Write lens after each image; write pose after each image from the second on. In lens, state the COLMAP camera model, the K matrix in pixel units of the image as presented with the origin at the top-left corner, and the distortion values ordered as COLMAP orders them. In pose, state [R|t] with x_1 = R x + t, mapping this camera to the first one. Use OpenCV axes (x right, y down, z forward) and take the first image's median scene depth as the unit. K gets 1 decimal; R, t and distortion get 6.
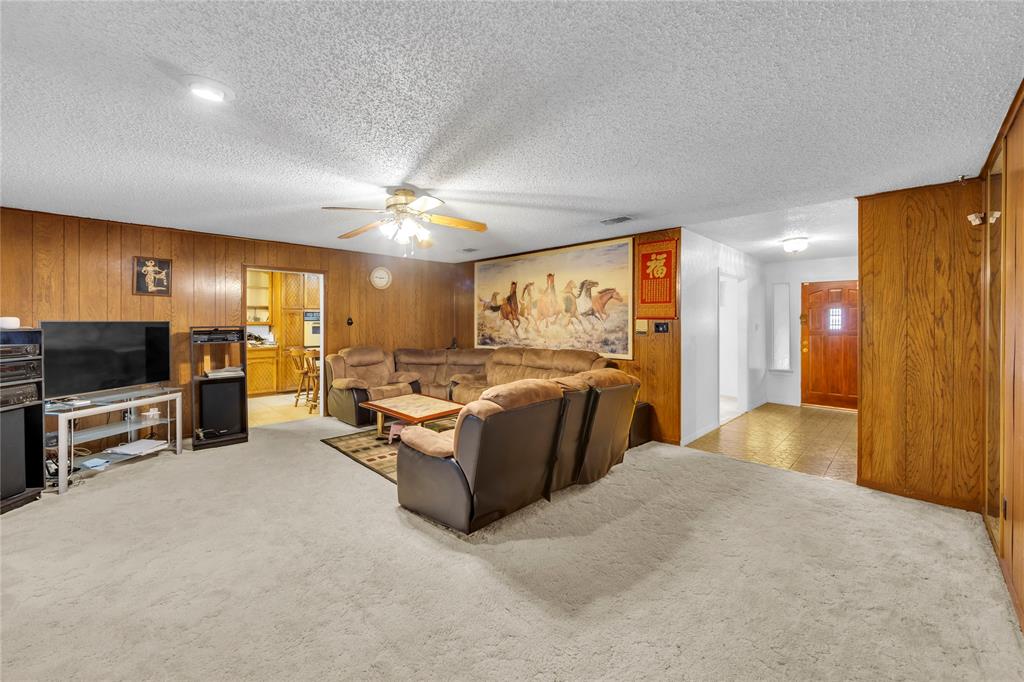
lens RADIAL K [[402.0, 0, 514.5], [0, 402.0, 322.5], [0, 0, 1]] dist [-0.009258, 0.000451]
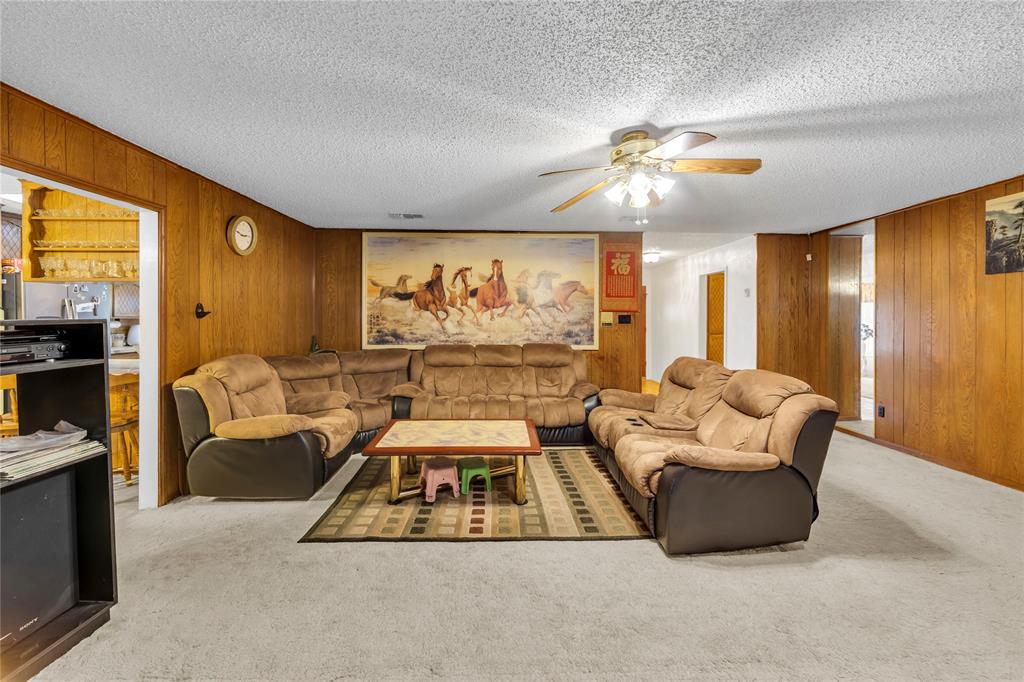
lens RADIAL K [[402.0, 0, 507.7], [0, 402.0, 321.5], [0, 0, 1]] dist [-0.009258, 0.000451]
pose [[0.692545, -0.006243, 0.721347, -0.611721], [-0.003055, 0.999928, 0.011587, 0.005998], [-0.721368, -0.010228, 0.692477, 0.419014]]
